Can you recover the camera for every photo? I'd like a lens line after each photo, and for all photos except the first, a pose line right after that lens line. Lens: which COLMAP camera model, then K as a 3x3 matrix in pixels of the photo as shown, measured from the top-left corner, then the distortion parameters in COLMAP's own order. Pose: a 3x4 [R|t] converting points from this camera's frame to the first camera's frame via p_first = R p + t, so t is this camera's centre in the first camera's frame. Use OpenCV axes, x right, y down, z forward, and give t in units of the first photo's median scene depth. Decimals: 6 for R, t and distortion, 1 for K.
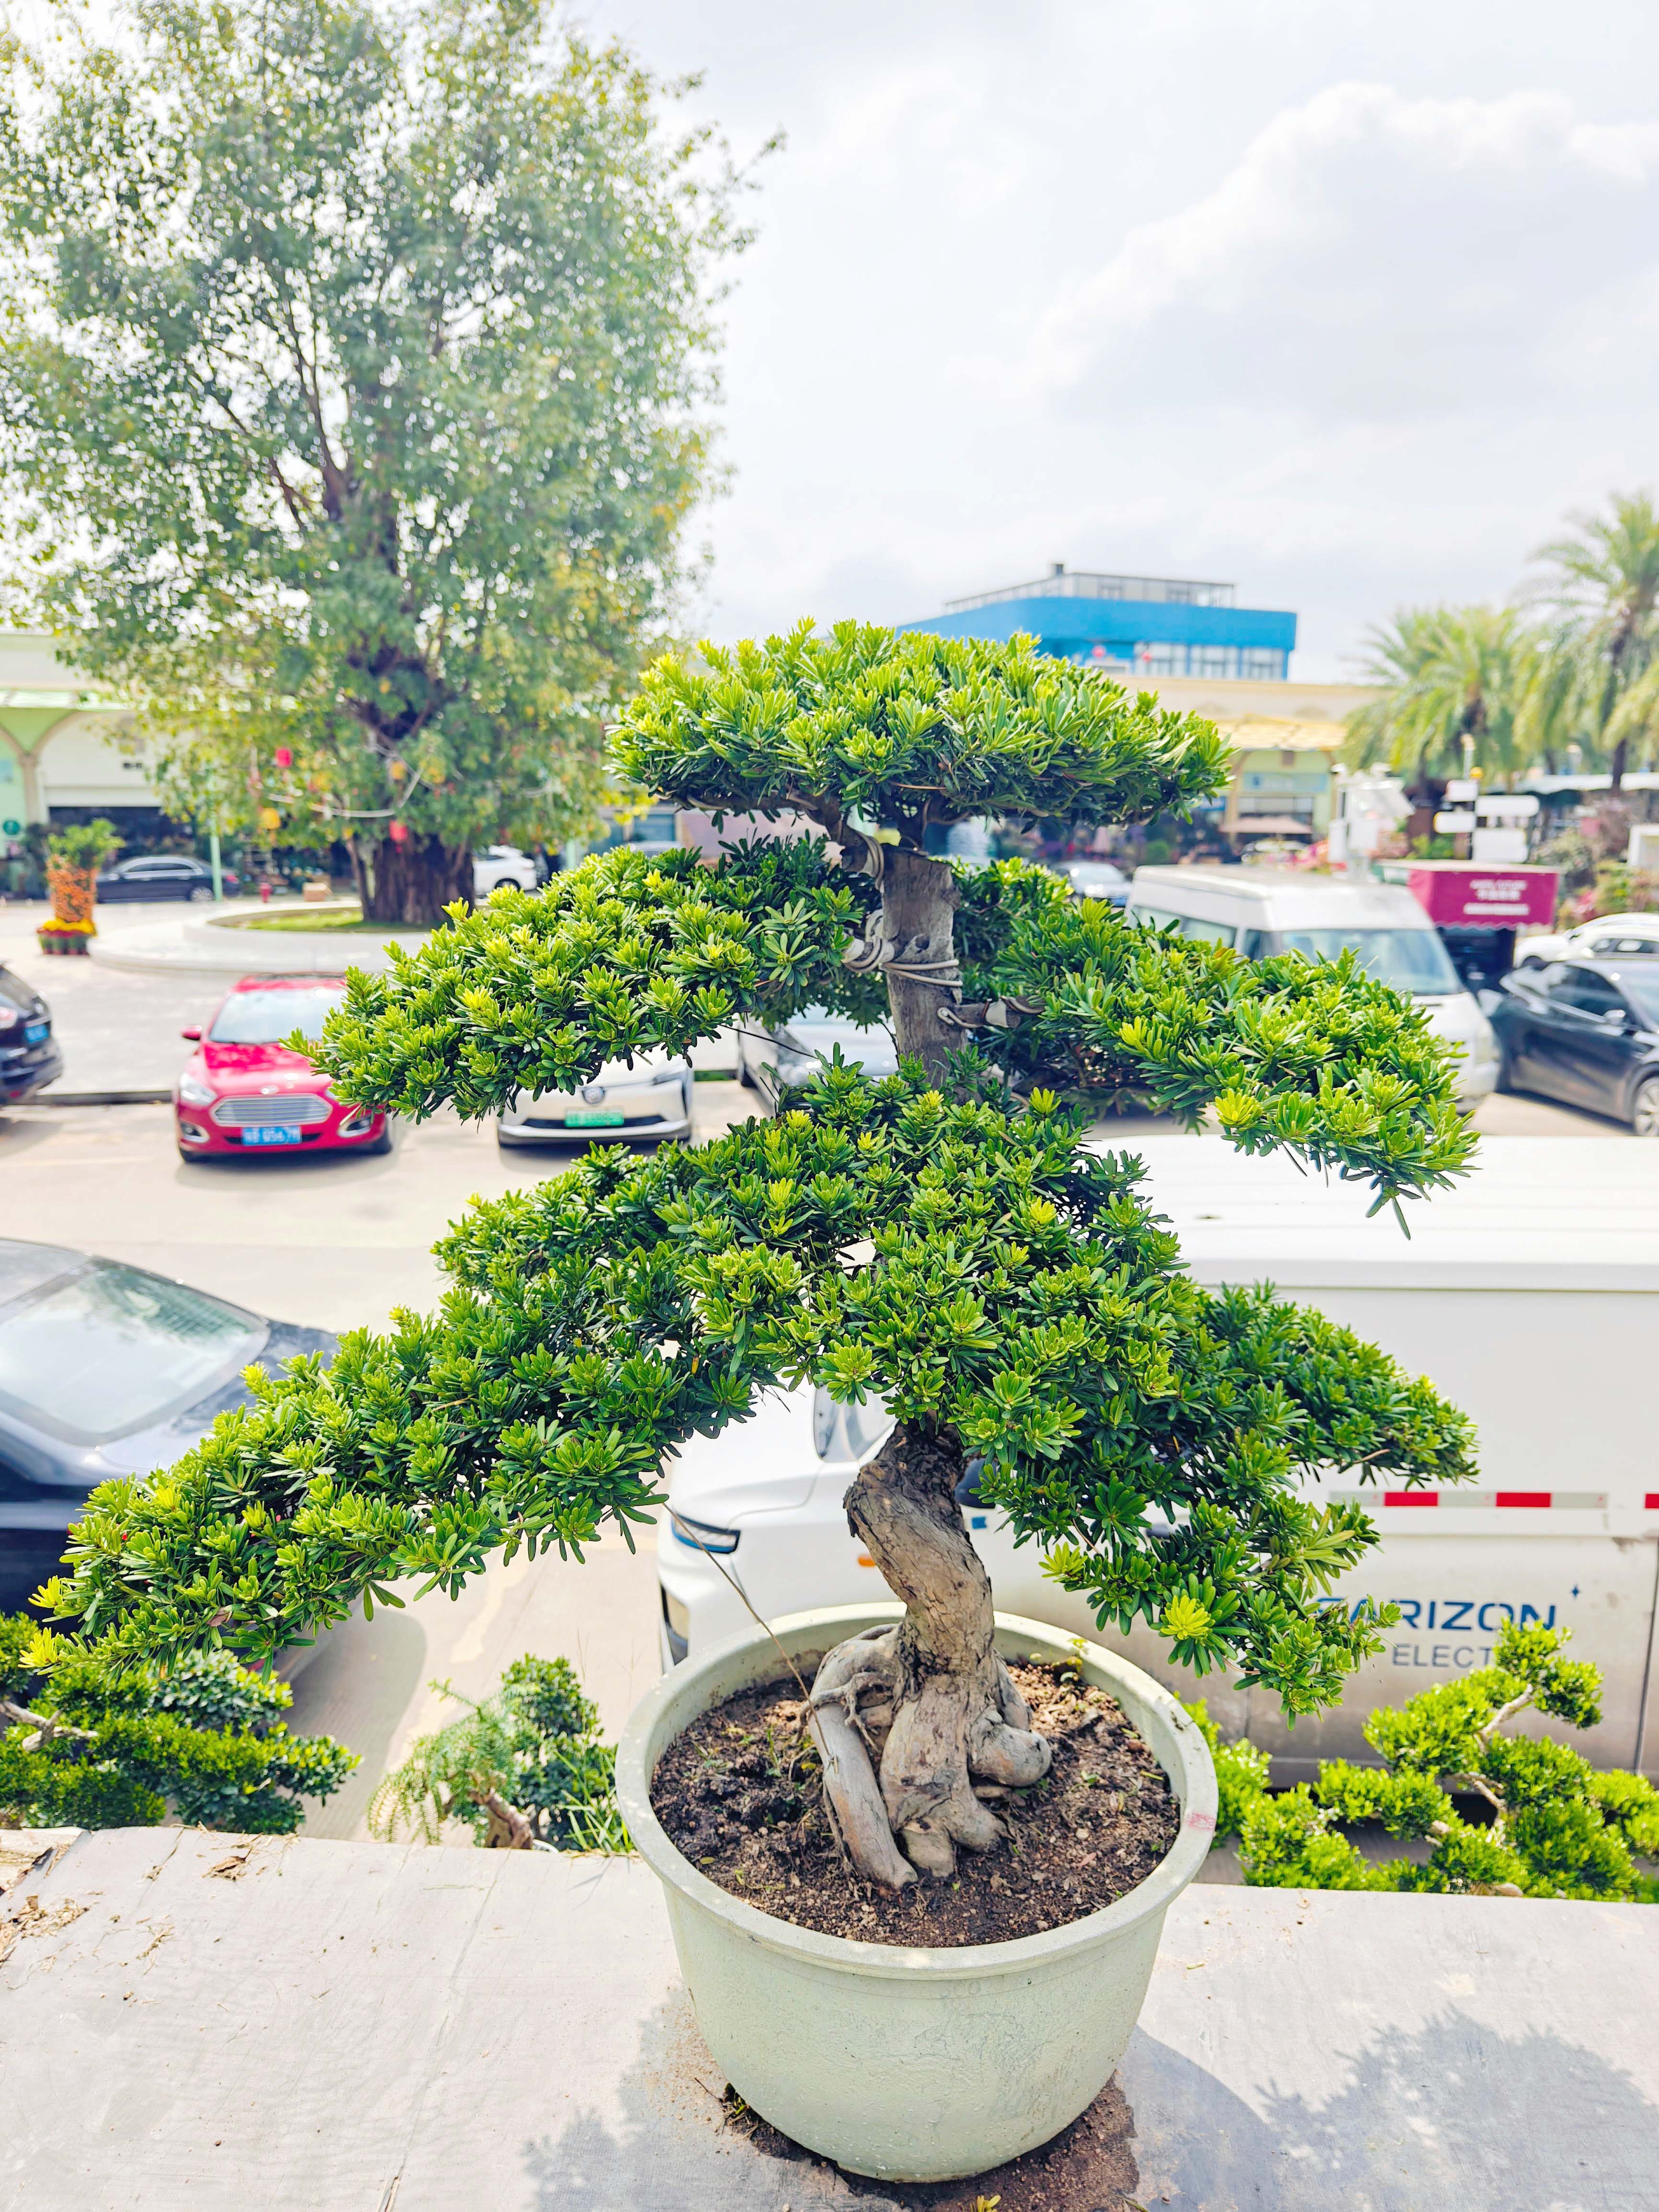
lens RADIAL K [[1494.3, 0, 832.6], [0, 1494.3, 1103.1], [0, 0, 1]] dist [-0.002894, -0.001048]
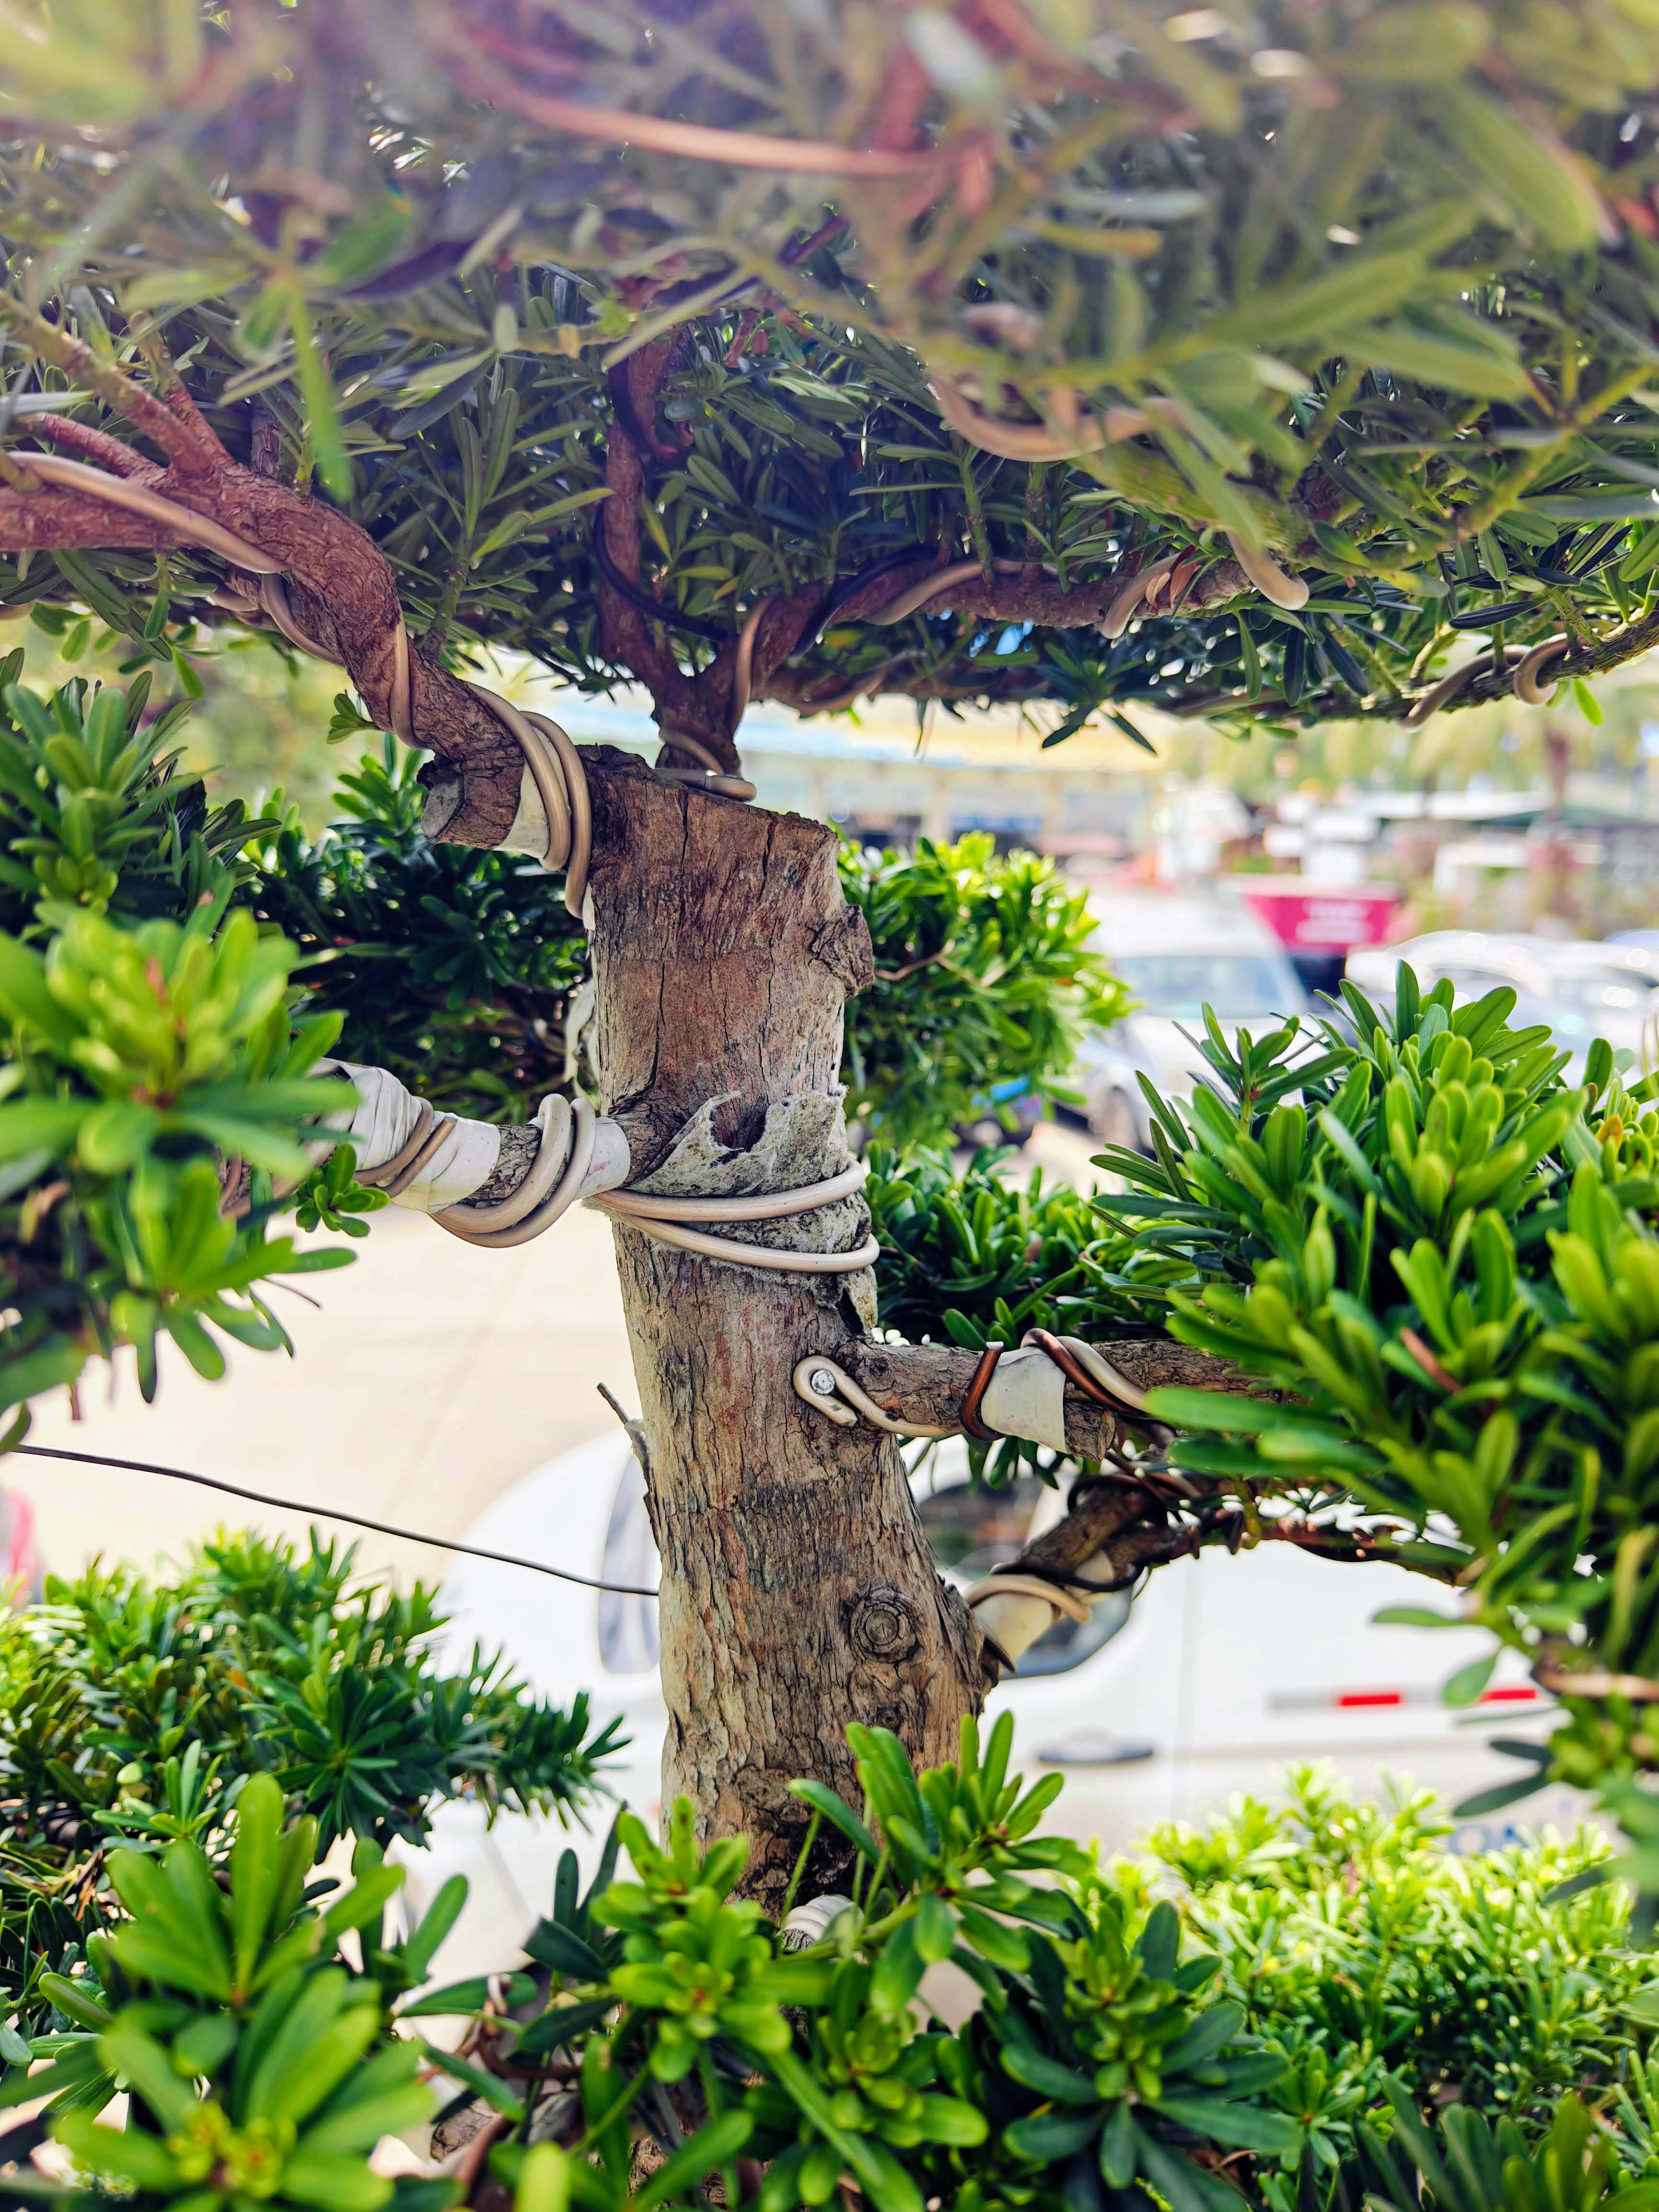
lens RADIAL K [[1494.3, 0, 827.2], [0, 1494.3, 1105.3], [0, 0, 1]] dist [-0.002894, -0.001048]
pose [[0.992848, -0.002661, 0.119352, 0.037906], [0.003487, 0.999971, -0.006712, -0.093517], [-0.119331, 0.007080, 0.992829, 0.632590]]
